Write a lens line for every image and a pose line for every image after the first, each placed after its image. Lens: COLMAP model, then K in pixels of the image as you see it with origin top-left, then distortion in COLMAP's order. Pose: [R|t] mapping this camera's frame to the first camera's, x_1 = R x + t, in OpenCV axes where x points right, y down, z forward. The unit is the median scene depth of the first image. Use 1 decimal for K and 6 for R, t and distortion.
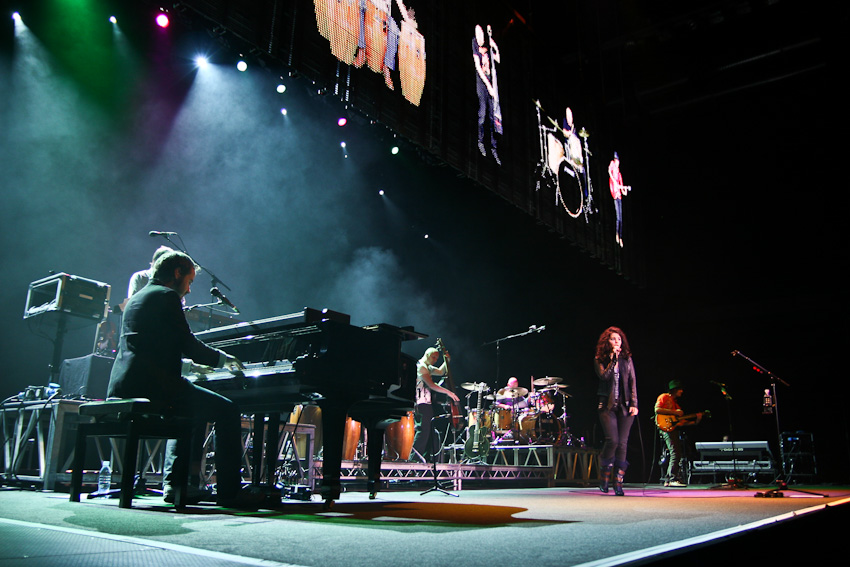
lens RADIAL K [[695.8, 0, 425.0], [0, 695.8, 283.5], [0, 0, 1]] dist [-0.088632, 0.014709]
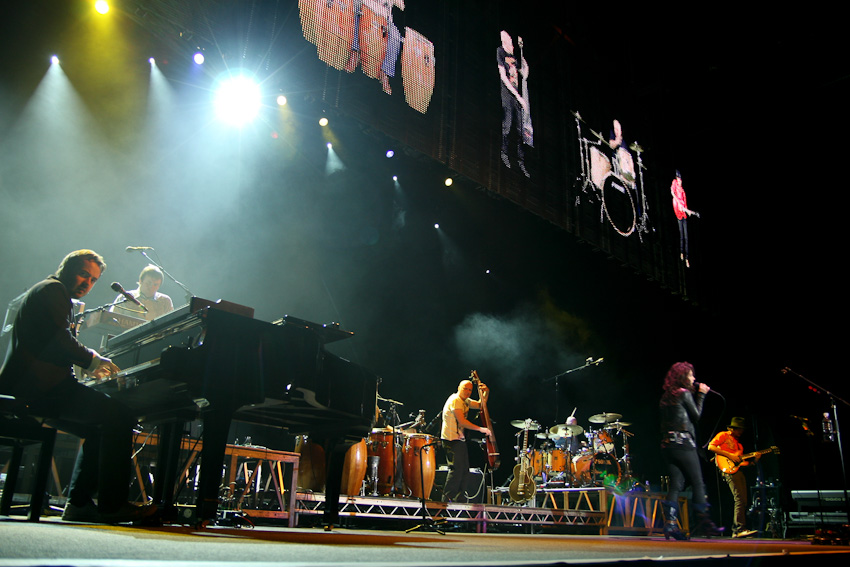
lens RADIAL K [[695.8, 0, 425.0], [0, 695.8, 283.5], [0, 0, 1]] dist [-0.088632, 0.014709]
pose [[0.988586, -0.028426, -0.147951, 0.095842], [0.017292, 0.996958, -0.076001, 0.034747], [0.149661, 0.072575, 0.986070, 0.070720]]
